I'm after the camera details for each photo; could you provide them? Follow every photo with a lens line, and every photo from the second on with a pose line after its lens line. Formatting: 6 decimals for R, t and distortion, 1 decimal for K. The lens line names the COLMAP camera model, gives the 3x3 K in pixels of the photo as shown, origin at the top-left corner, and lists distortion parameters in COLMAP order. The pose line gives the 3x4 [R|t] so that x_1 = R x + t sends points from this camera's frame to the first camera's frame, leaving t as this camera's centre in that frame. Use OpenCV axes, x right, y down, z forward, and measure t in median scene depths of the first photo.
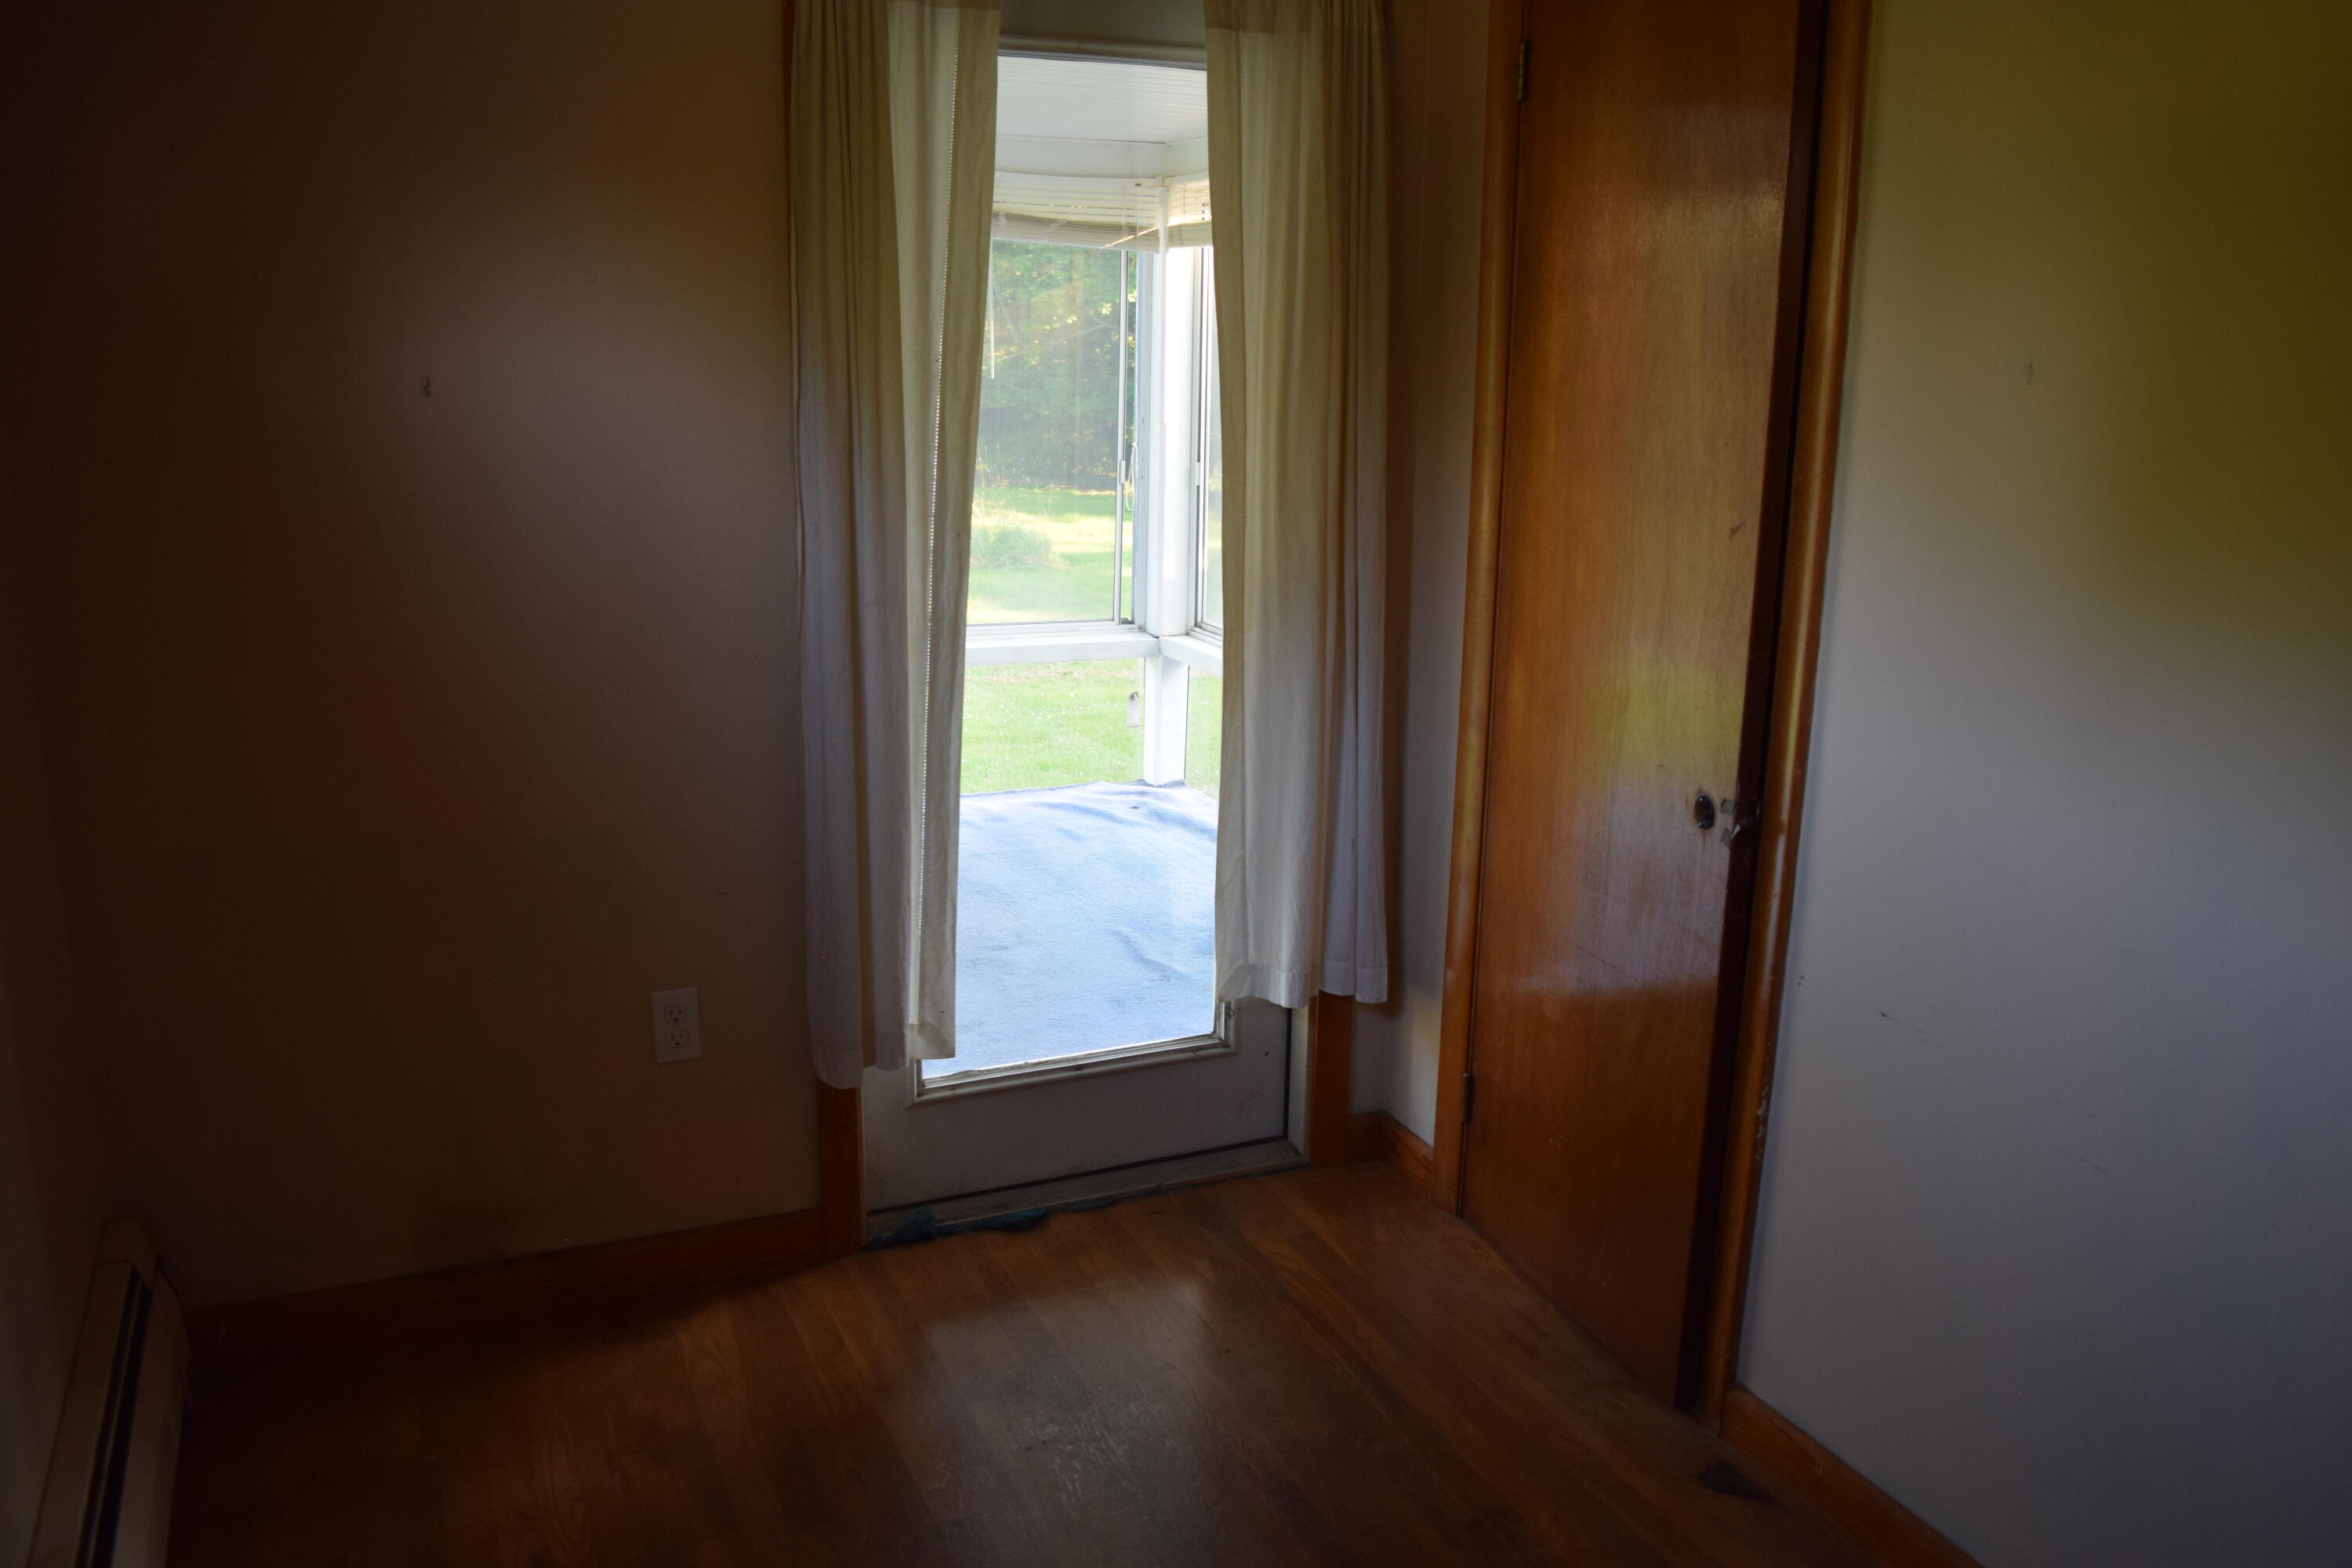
lens RADIAL K [[1842.3, 0, 1171.2], [0, 1842.3, 772.4], [0, 0, 1]] dist [-0.098769, 0.023798]
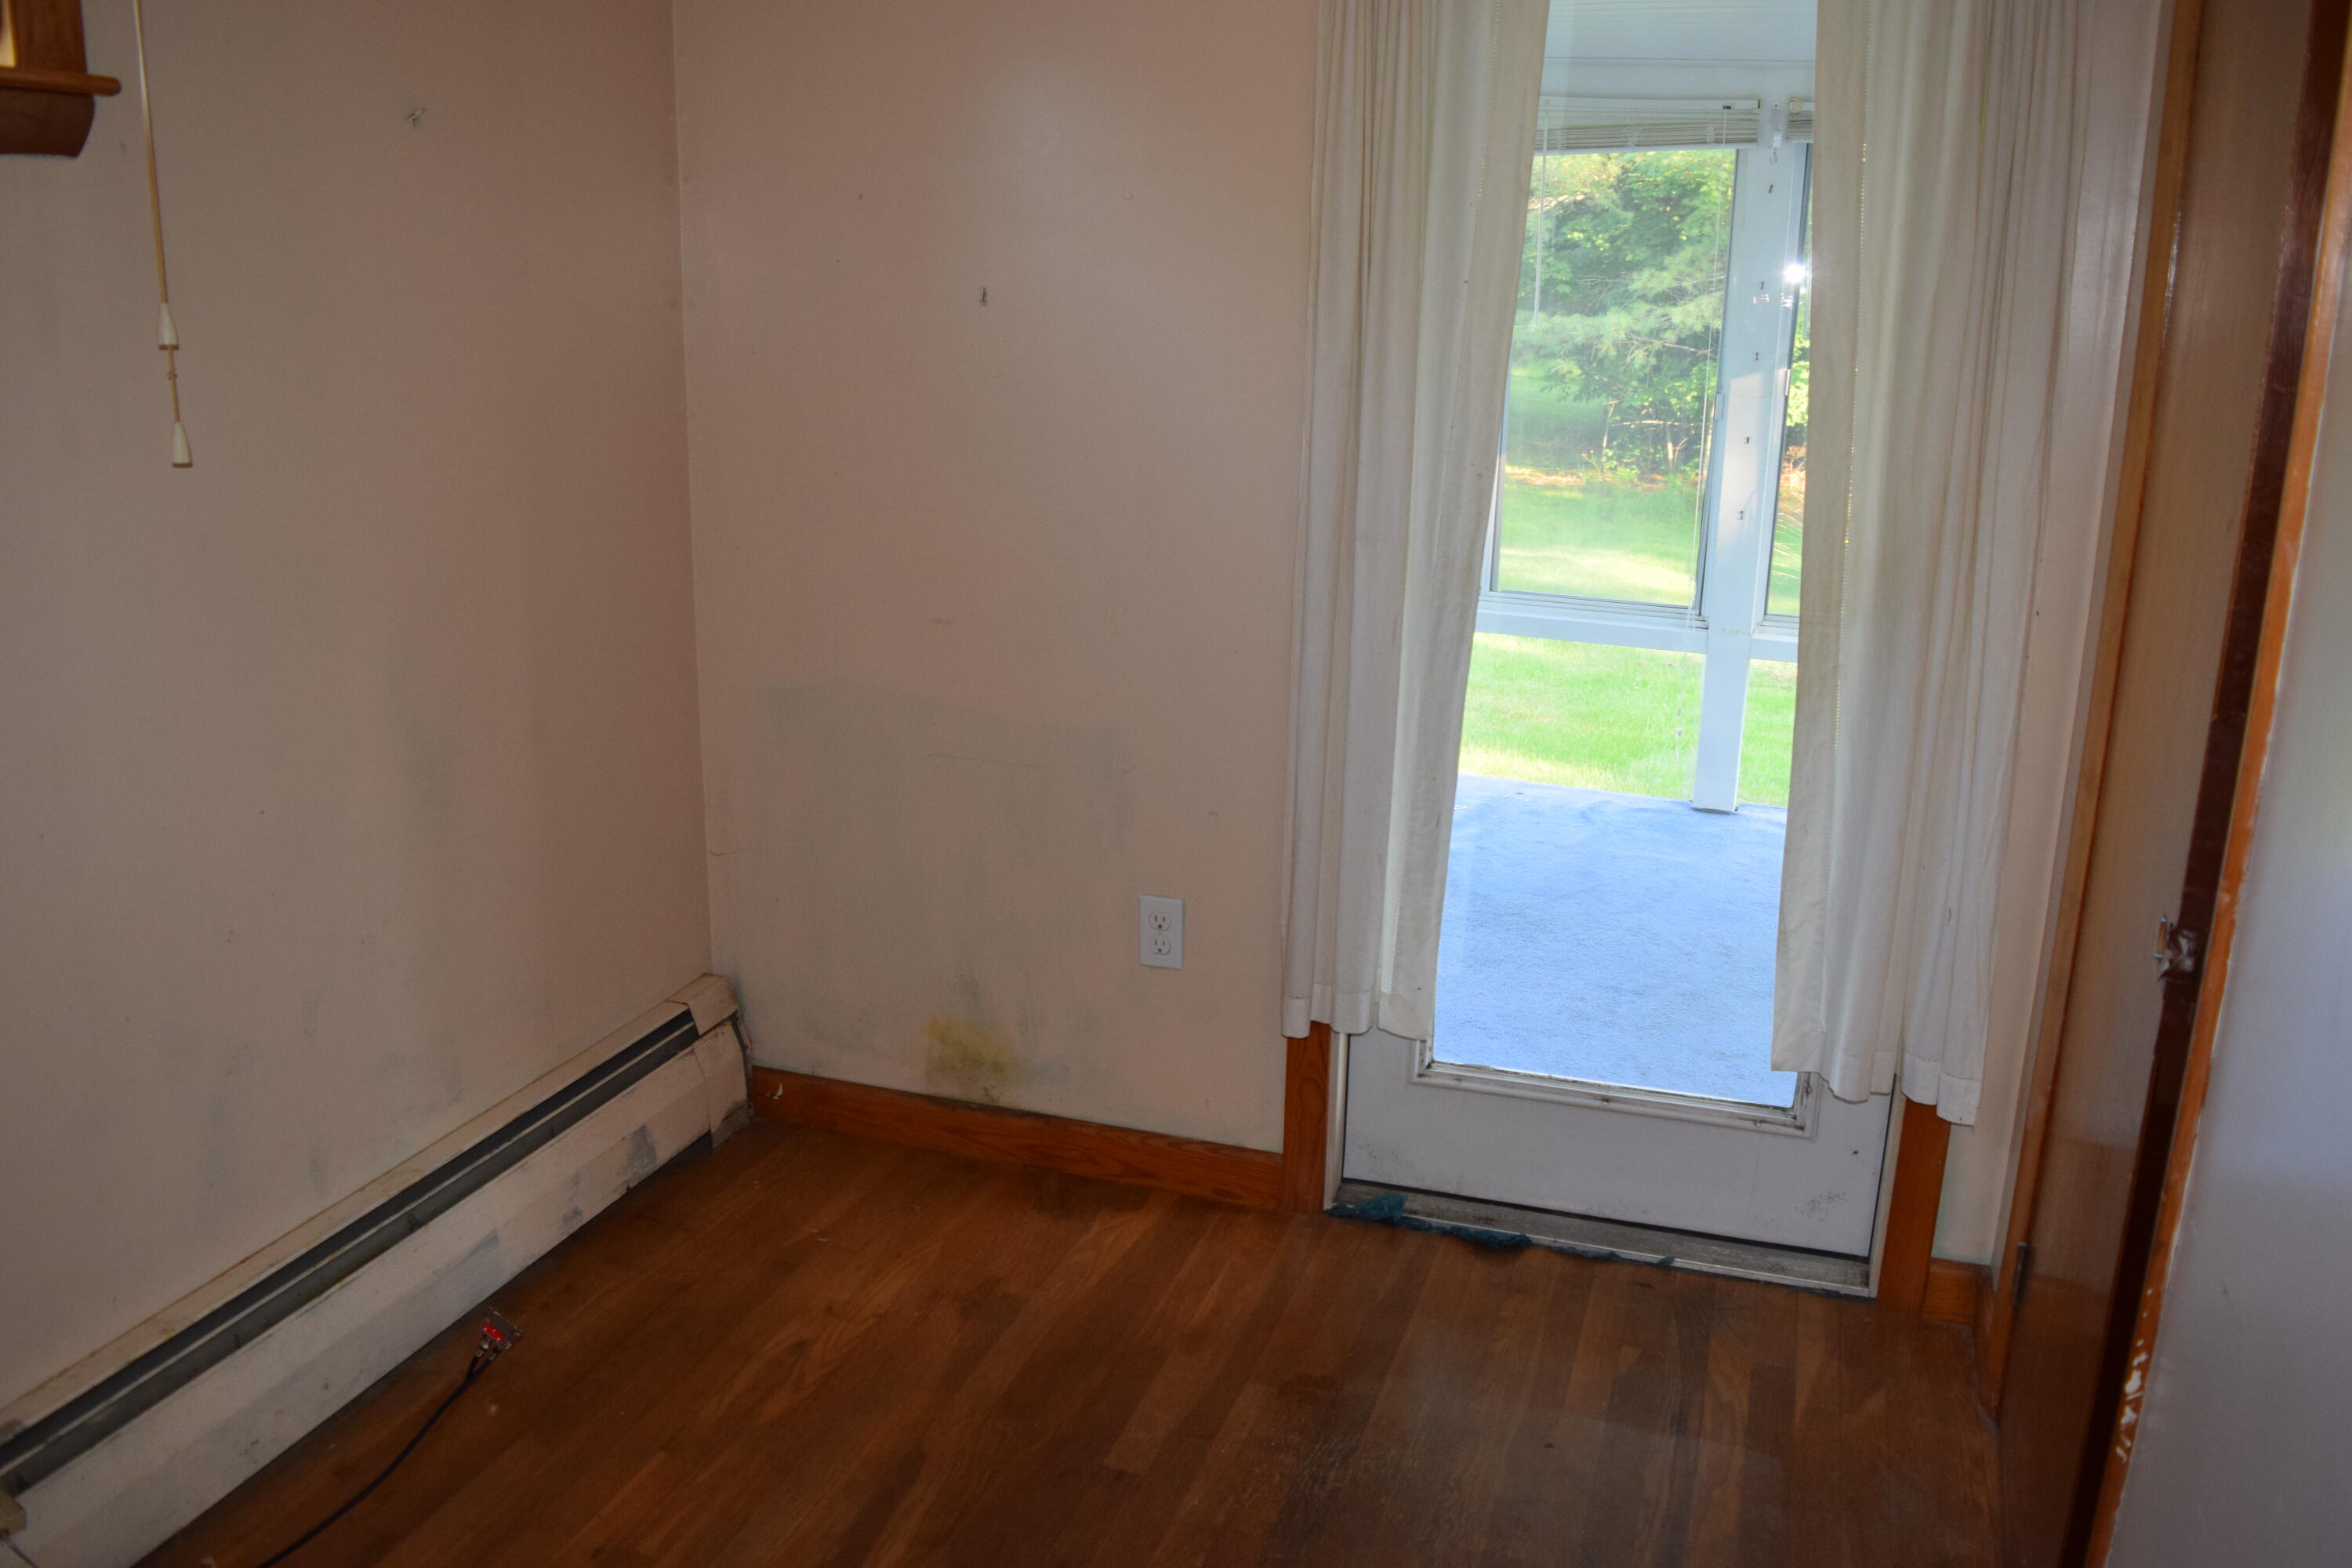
lens RADIAL K [[1842.3, 0, 1173.4], [0, 1842.3, 796.1], [0, 0, 1]] dist [-0.098769, 0.023798]
pose [[0.735892, 0.178428, -0.653167, 0.376409], [-0.167057, 0.982678, 0.080227, -0.019454], [0.656167, 0.050078, 0.752952, 0.215506]]
